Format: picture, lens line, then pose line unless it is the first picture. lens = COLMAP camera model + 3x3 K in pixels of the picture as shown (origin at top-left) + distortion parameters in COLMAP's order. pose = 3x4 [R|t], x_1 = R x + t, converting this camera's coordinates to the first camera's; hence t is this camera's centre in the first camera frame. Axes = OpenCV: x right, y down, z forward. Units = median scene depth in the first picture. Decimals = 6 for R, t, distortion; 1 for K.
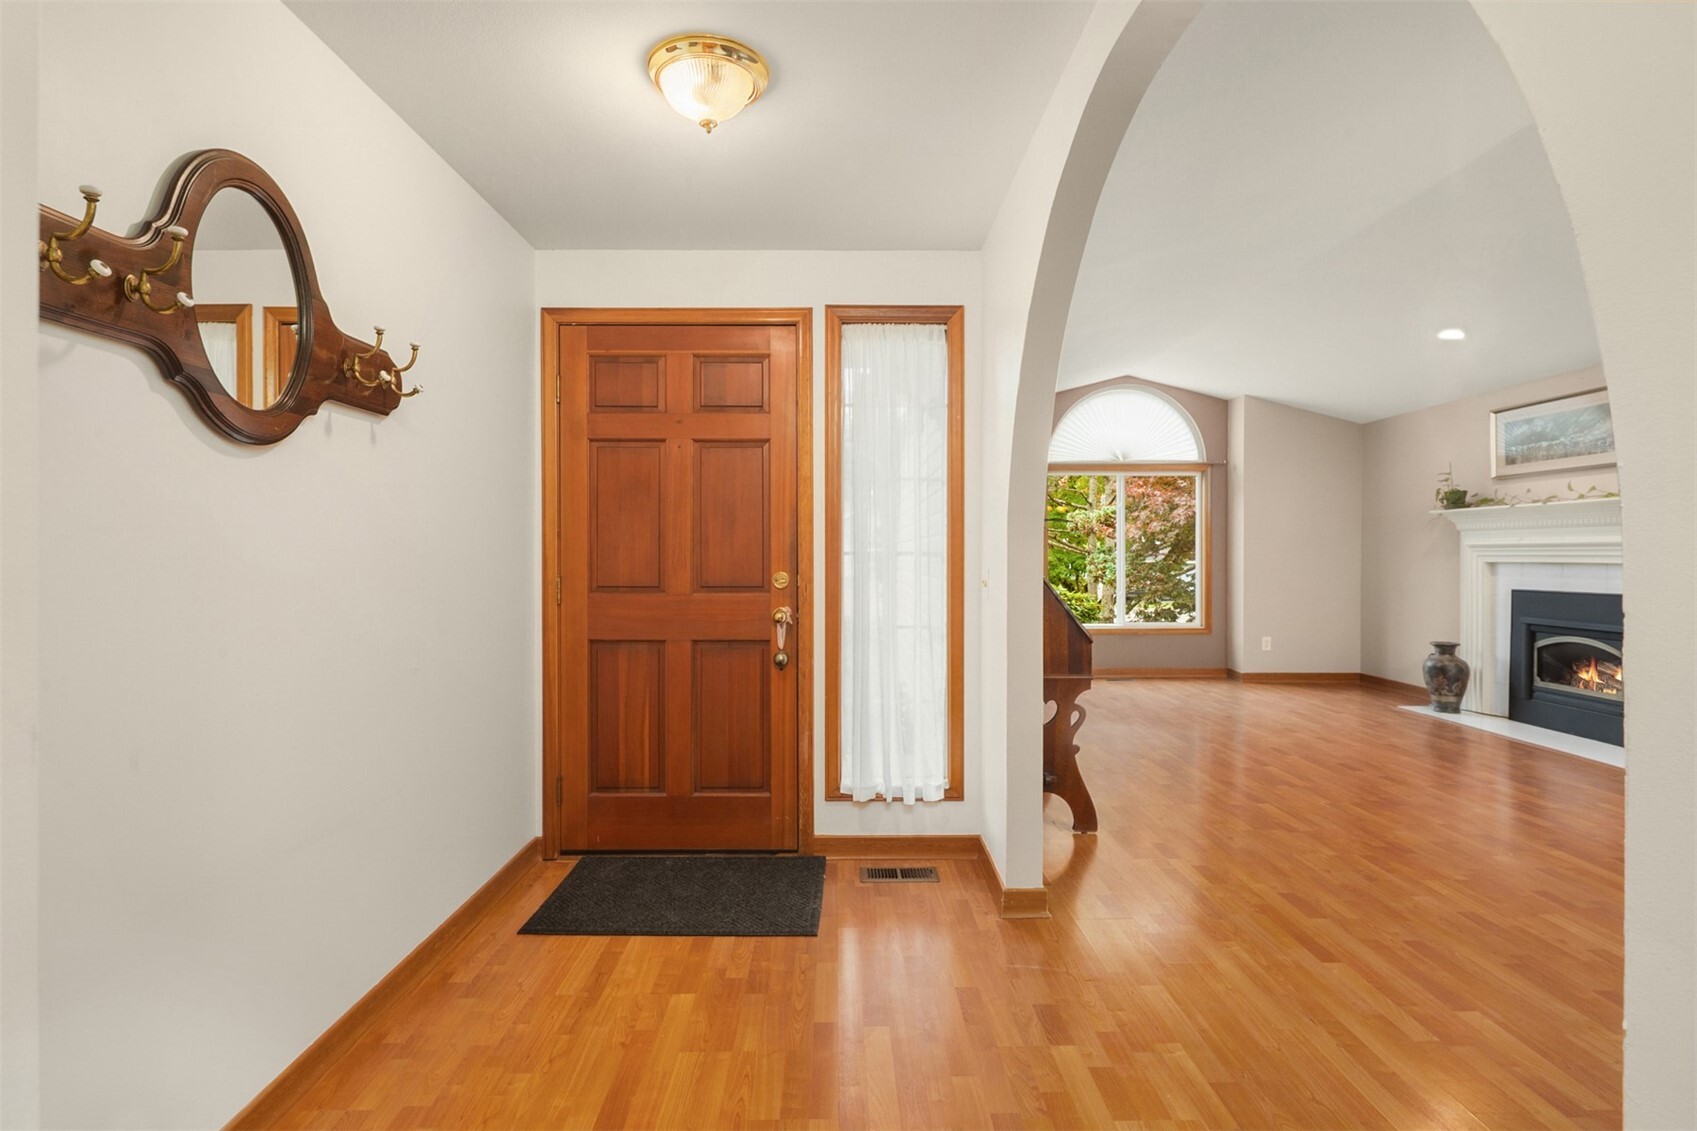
lens RADIAL K [[823.9, 0, 847.7], [0, 823.9, 549.7], [0, 0, 1]] dist [0.002474, -0.004577]
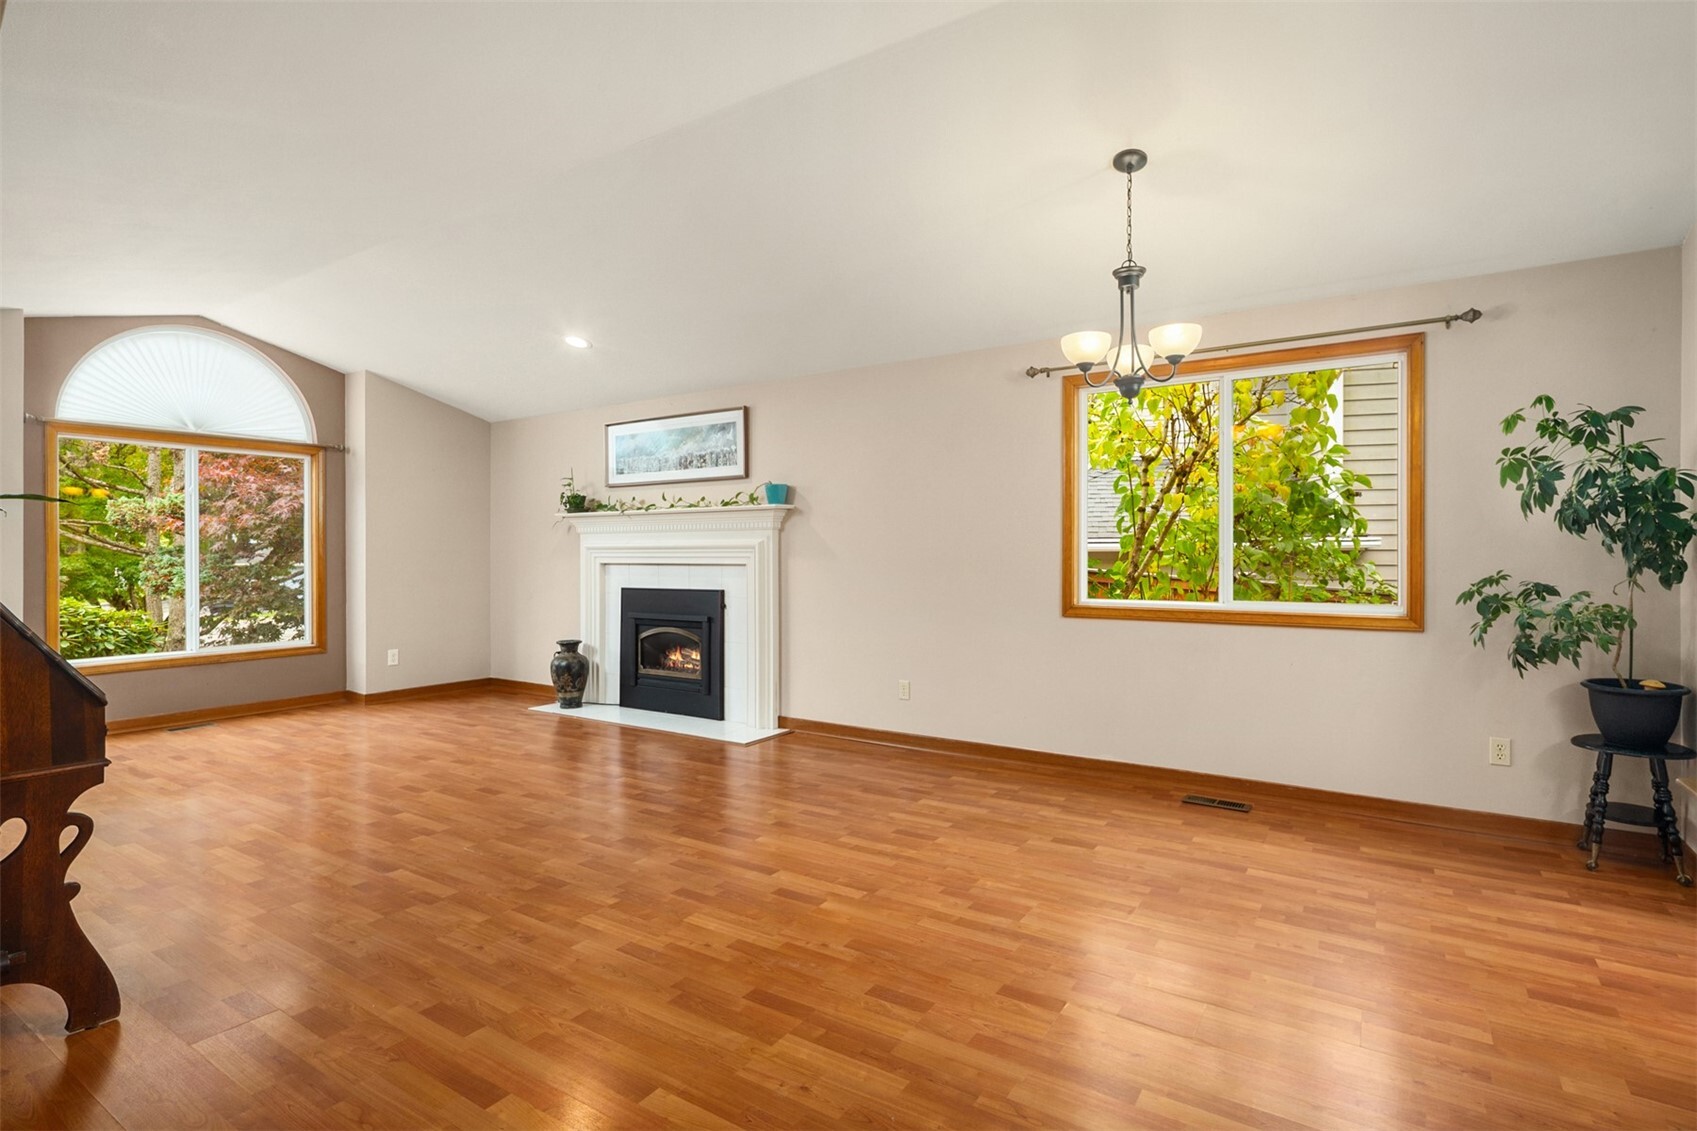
lens RADIAL K [[823.9, 0, 853.7], [0, 823.9, 564.2], [0, 0, 1]] dist [0.002474, -0.004577]
pose [[0.553516, -0.009814, 0.832780, 0.064604], [-0.003526, 0.999894, 0.014127, 0.000273], [-0.832831, -0.010756, 0.553423, 0.139718]]
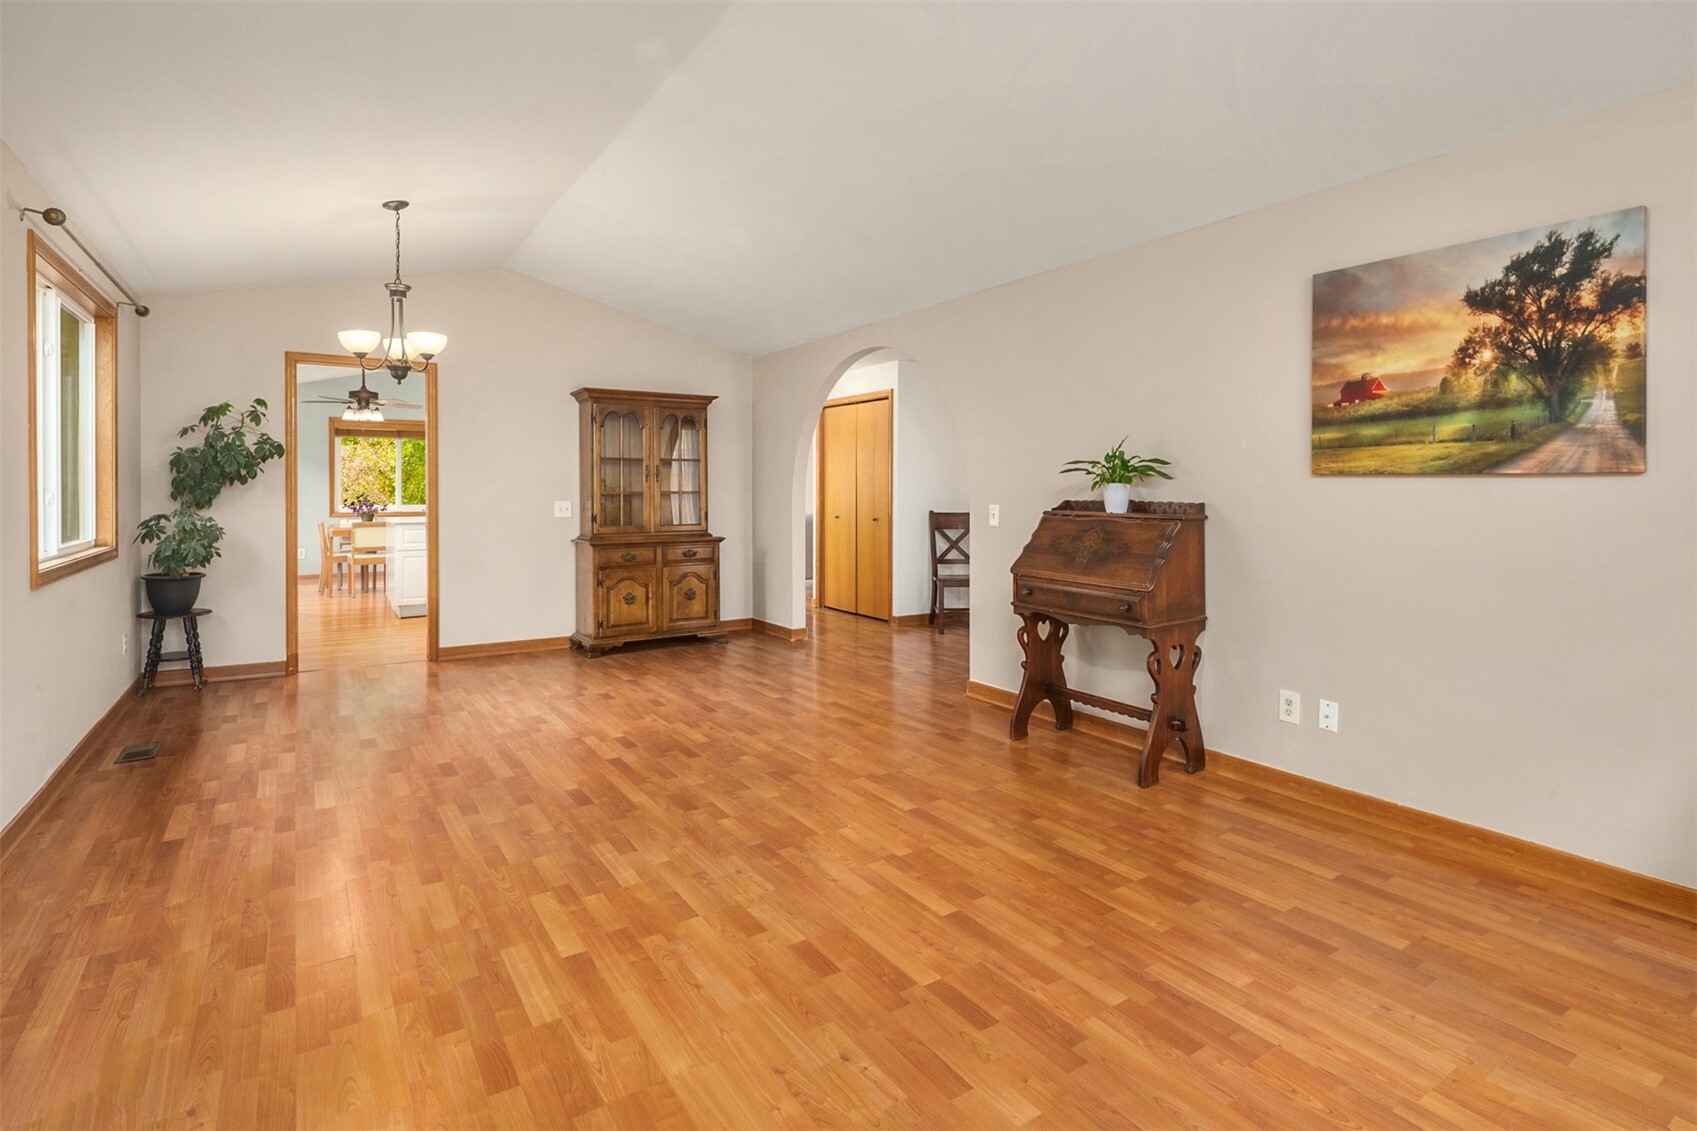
lens RADIAL K [[823.9, 0, 852.6], [0, 823.9, 492.4], [0, 0, 1]] dist [0.002474, -0.004577]
pose [[-0.840952, 0.006062, -0.541076, 0.694218], [0.005393, 0.999981, 0.002822, -0.000766], [0.541083, -0.000544, -0.840969, 1.159959]]
